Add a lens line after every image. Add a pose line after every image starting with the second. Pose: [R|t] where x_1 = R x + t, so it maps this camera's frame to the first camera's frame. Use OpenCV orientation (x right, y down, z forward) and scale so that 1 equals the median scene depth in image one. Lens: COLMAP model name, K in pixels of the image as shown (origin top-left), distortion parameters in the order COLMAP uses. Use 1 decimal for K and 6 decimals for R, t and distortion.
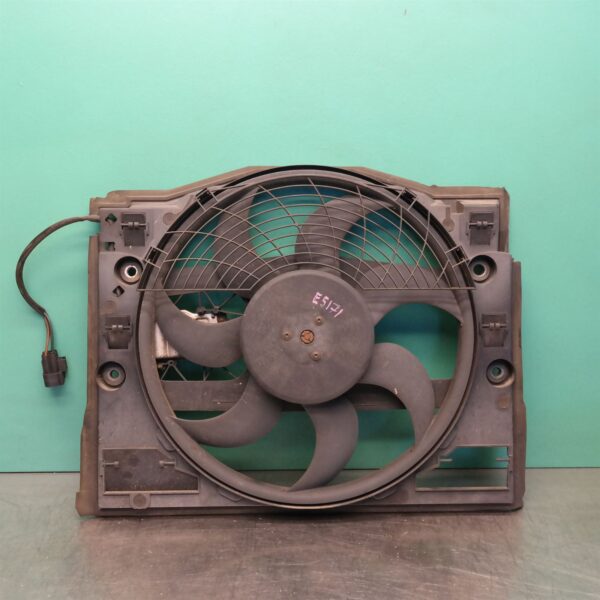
lens RADIAL K [[698.0, 0, 298.7], [0, 698.0, 313.1], [0, 0, 1]] dist [0.008455, 0.047207]
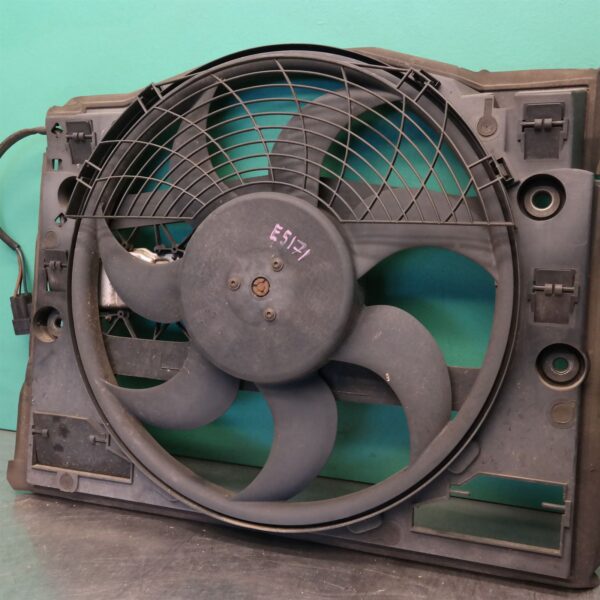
lens RADIAL K [[698.0, 0, 298.7], [0, 698.0, 313.1], [0, 0, 1]] dist [0.008455, 0.047207]
pose [[0.932556, 0.067828, -0.354596, 0.291596], [-0.065471, 0.997680, 0.018658, 0.043290], [0.355039, 0.005816, 0.934834, 0.343117]]
